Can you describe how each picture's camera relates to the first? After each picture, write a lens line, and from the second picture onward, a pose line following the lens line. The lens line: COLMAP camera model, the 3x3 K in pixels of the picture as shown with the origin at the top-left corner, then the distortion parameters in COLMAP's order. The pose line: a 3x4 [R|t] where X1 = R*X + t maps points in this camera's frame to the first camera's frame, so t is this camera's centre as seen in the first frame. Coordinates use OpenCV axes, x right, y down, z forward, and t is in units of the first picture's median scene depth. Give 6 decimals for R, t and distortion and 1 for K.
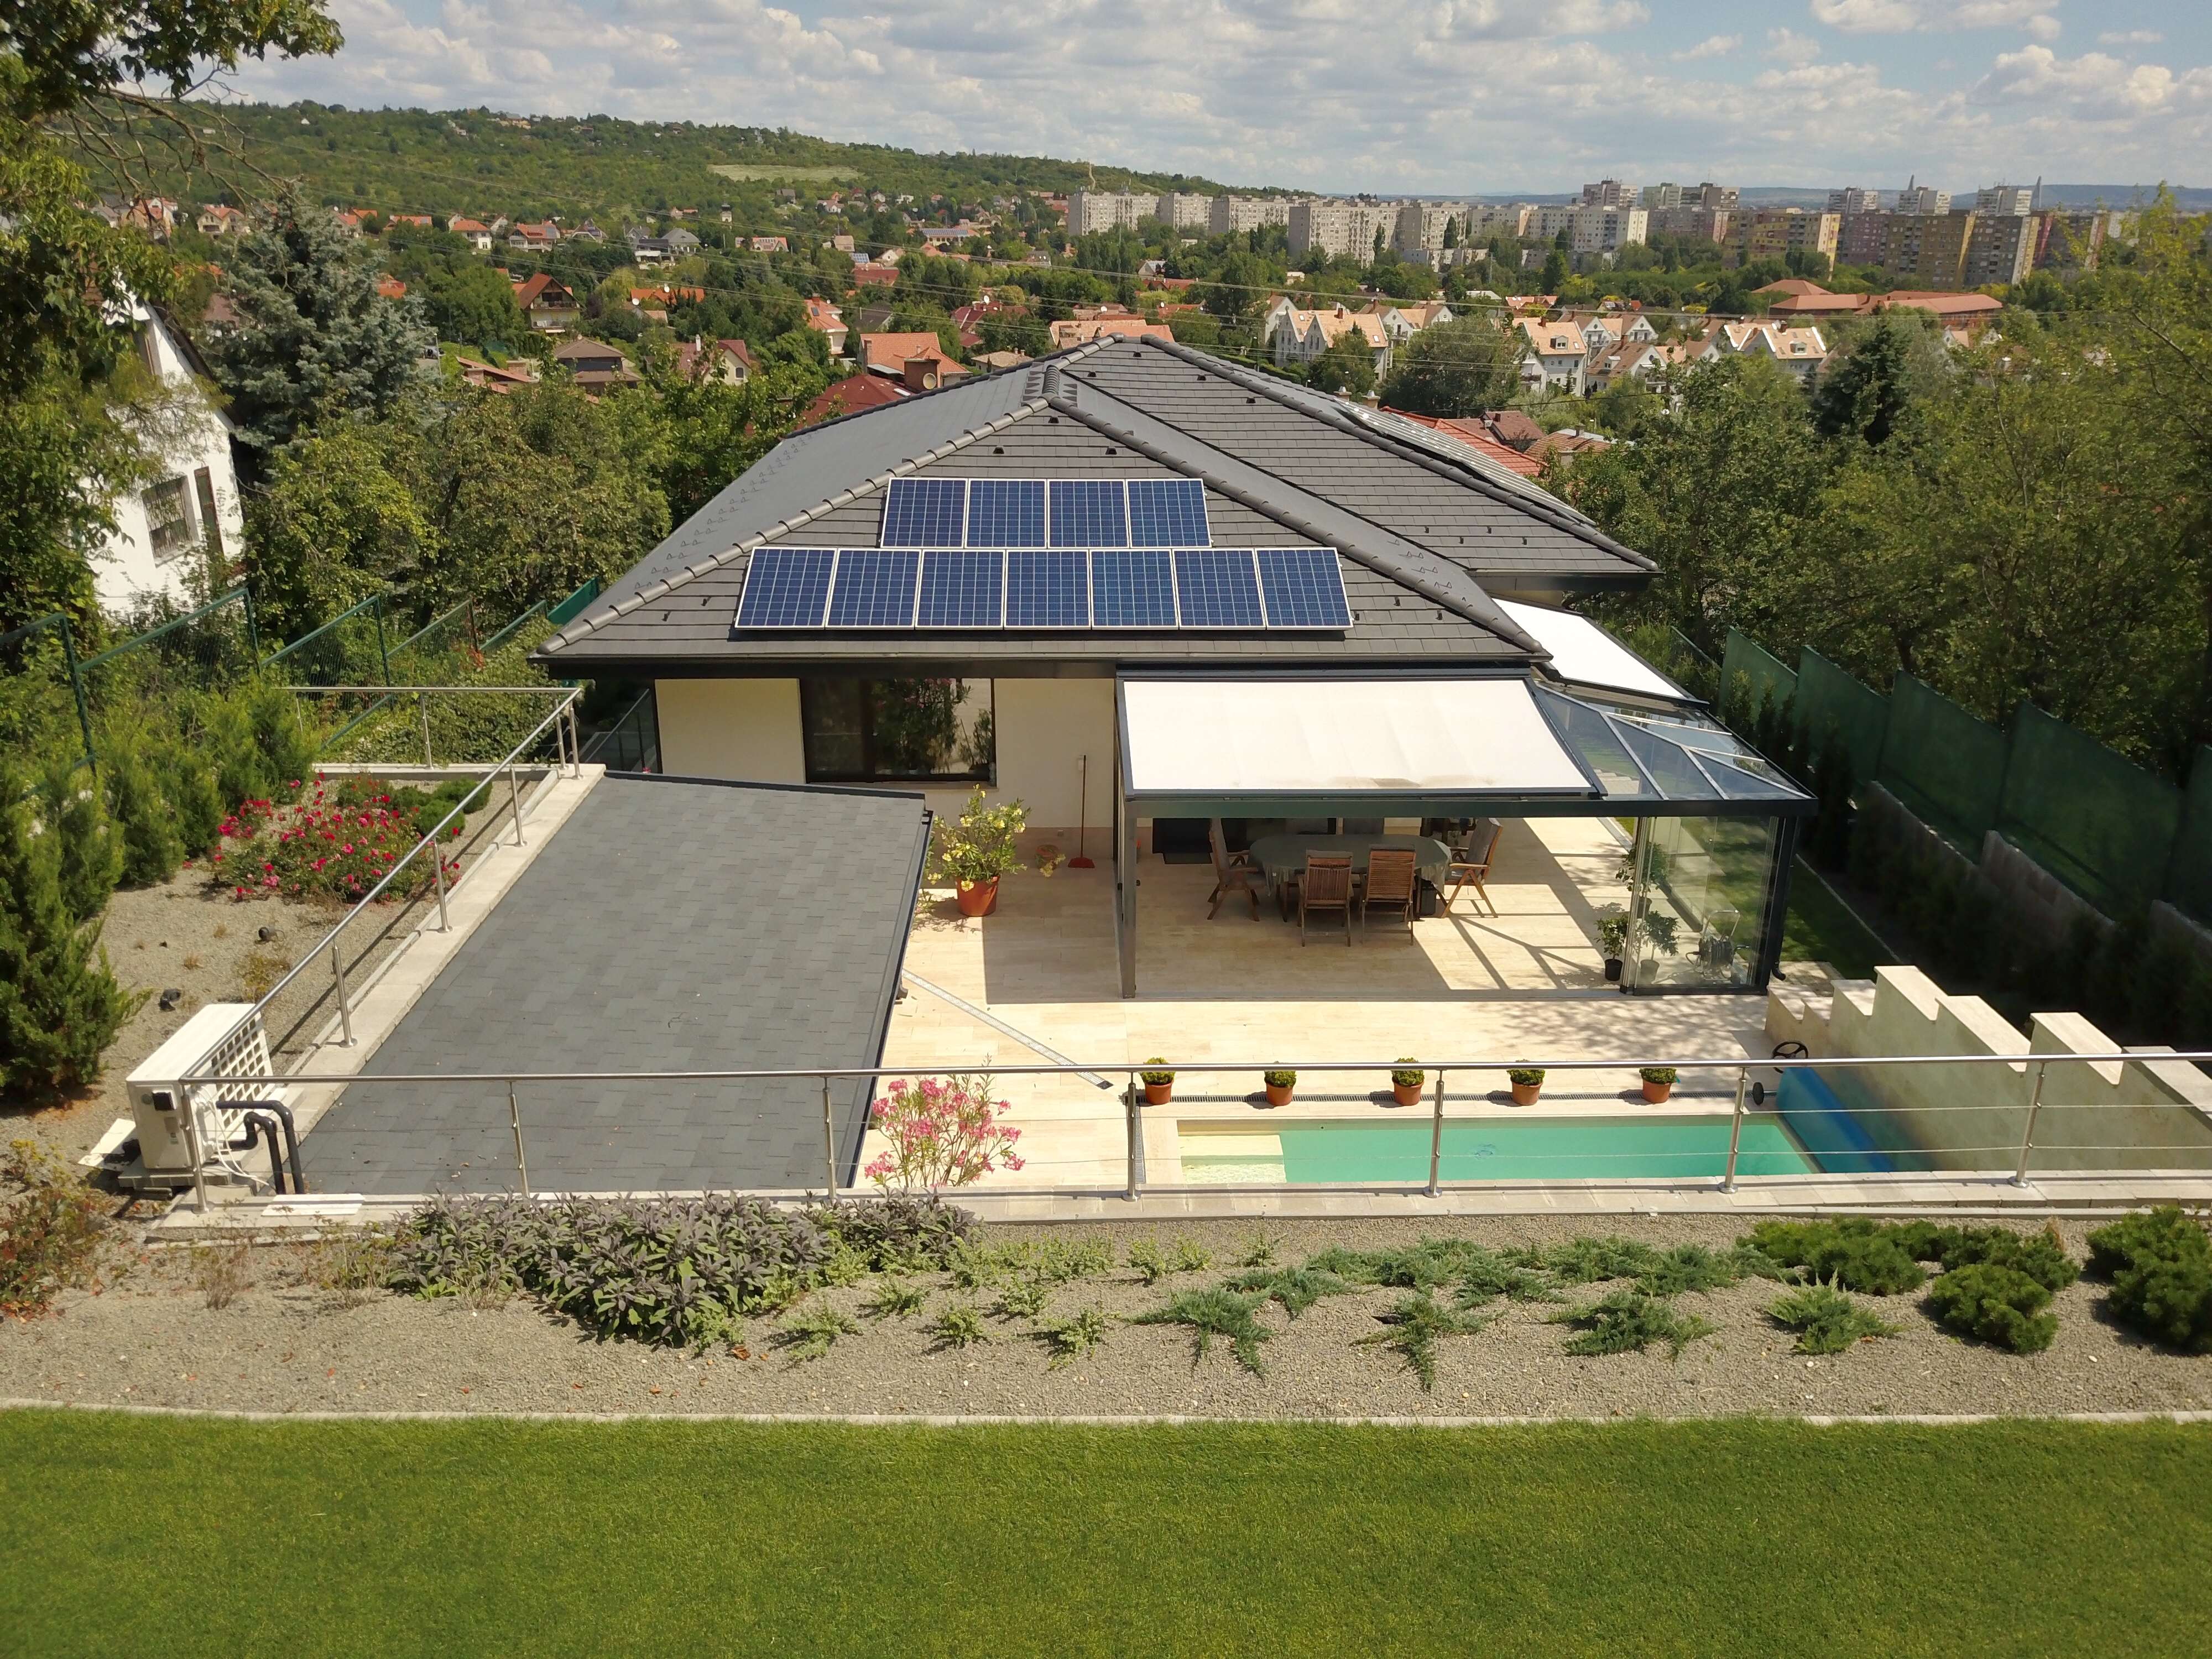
lens RADIAL K [[1678.6, 0, 1106.0], [0, 1678.6, 829.5], [0, 0, 1]] dist [-0.011478, 0.002704]
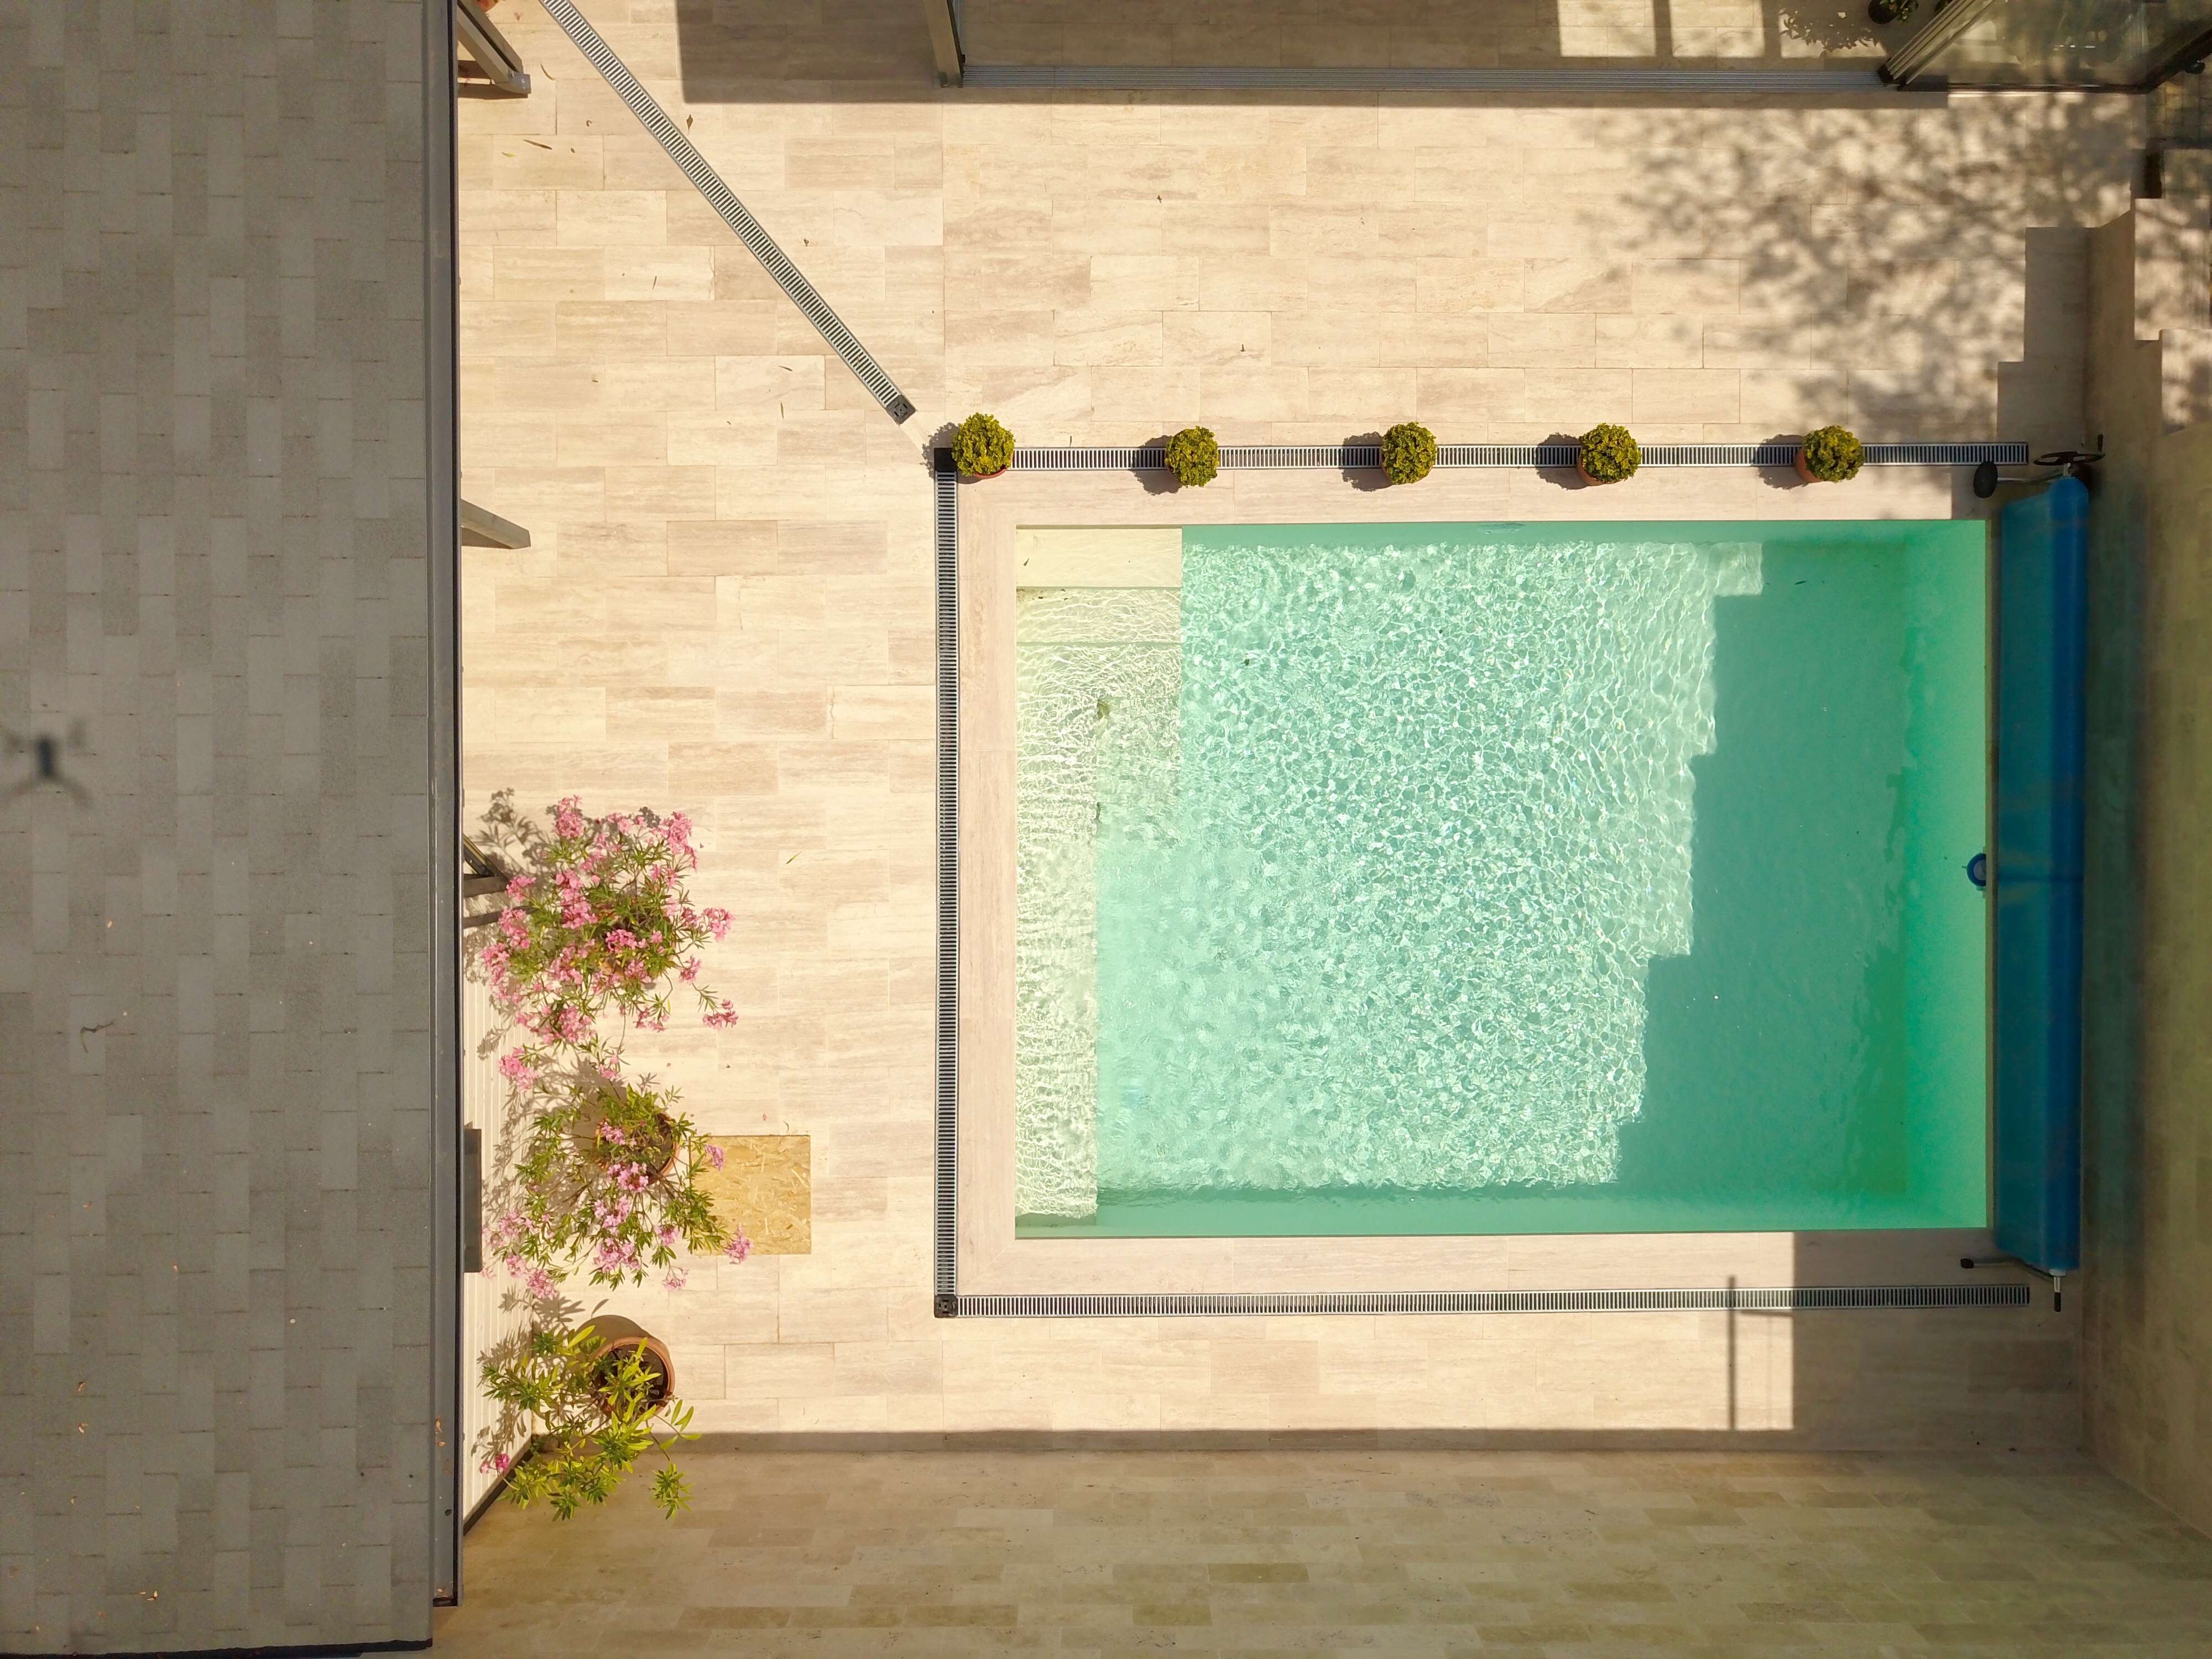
lens RADIAL K [[1695.7, 0, 1106.0], [0, 1695.7, 829.5], [0, 0, 1]] dist [-0.040876, 0.082916]
pose [[0.999899, 0.013544, 0.004345, 0.054268], [-0.008966, 0.363048, 0.931727, -0.265523], [0.011042, -0.931672, 0.363133, 0.491115]]
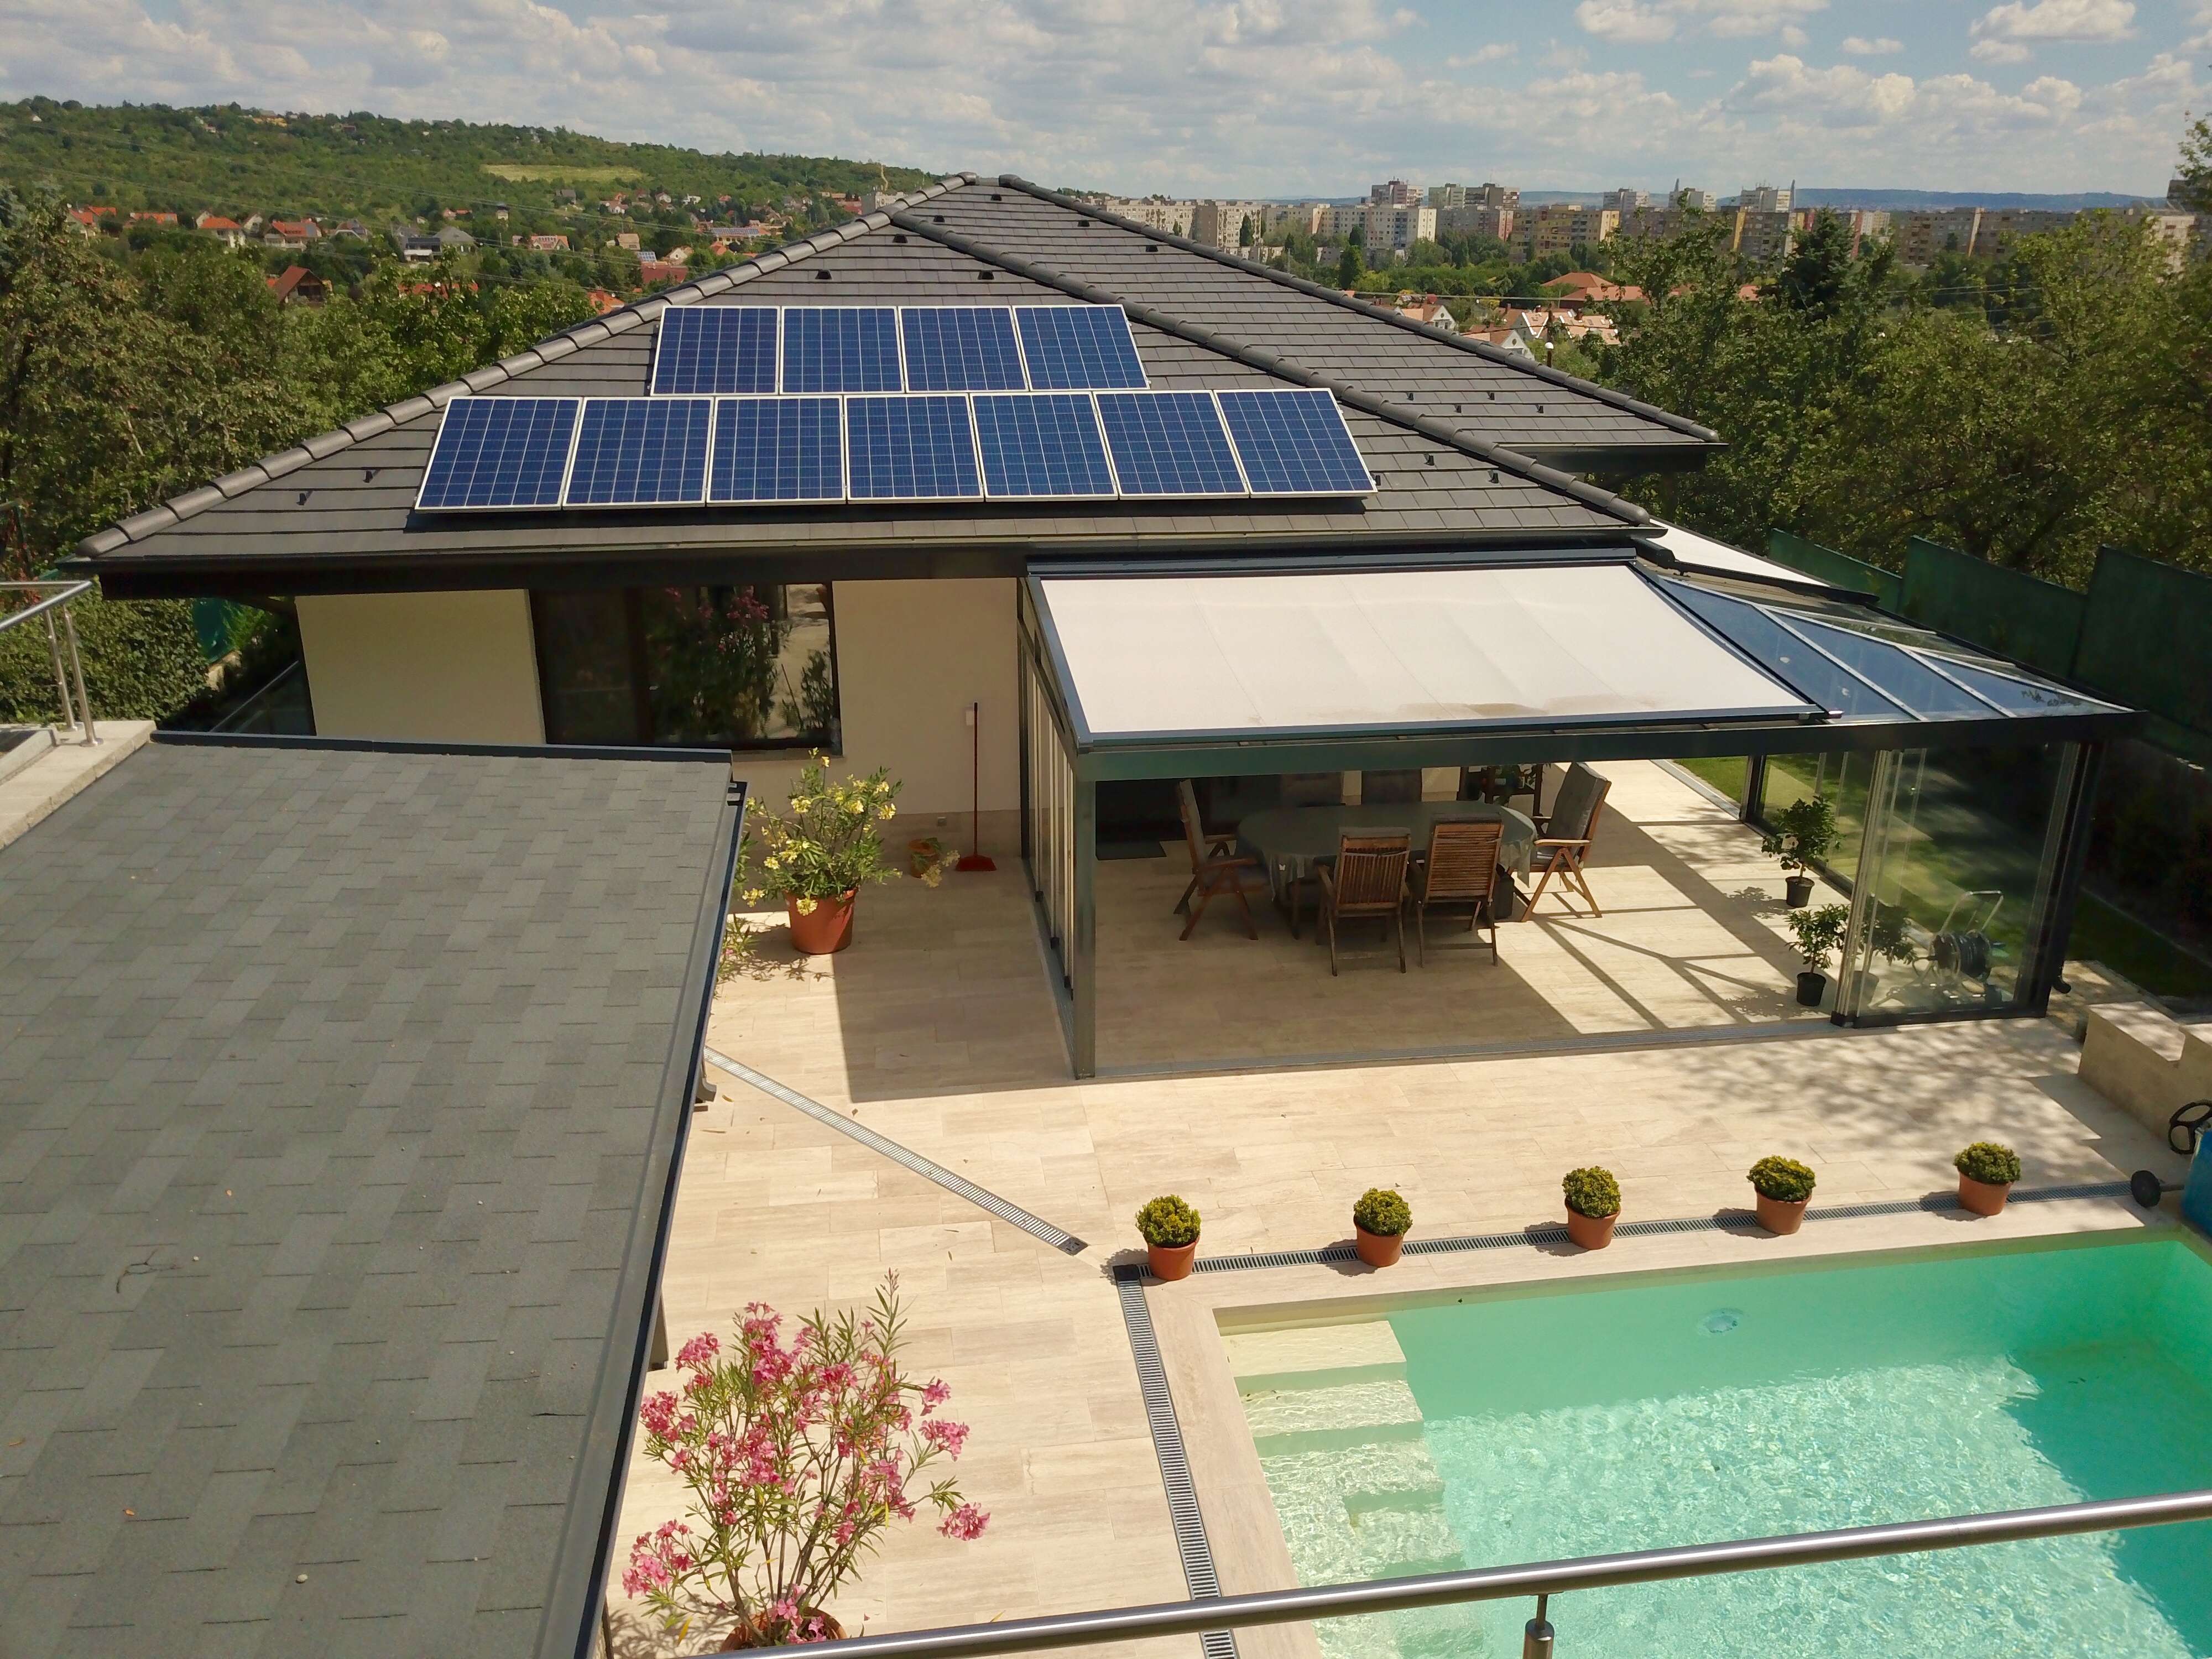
lens RADIAL K [[1678.6, 0, 1106.0], [0, 1678.6, 829.5], [0, 0, 1]] dist [-0.011478, 0.002704]
pose [[0.993308, -0.040818, 0.108042, -0.034495], [0.041174, 0.999151, -0.001064, 0.009008], [-0.107907, 0.005505, 0.994146, 0.324157]]
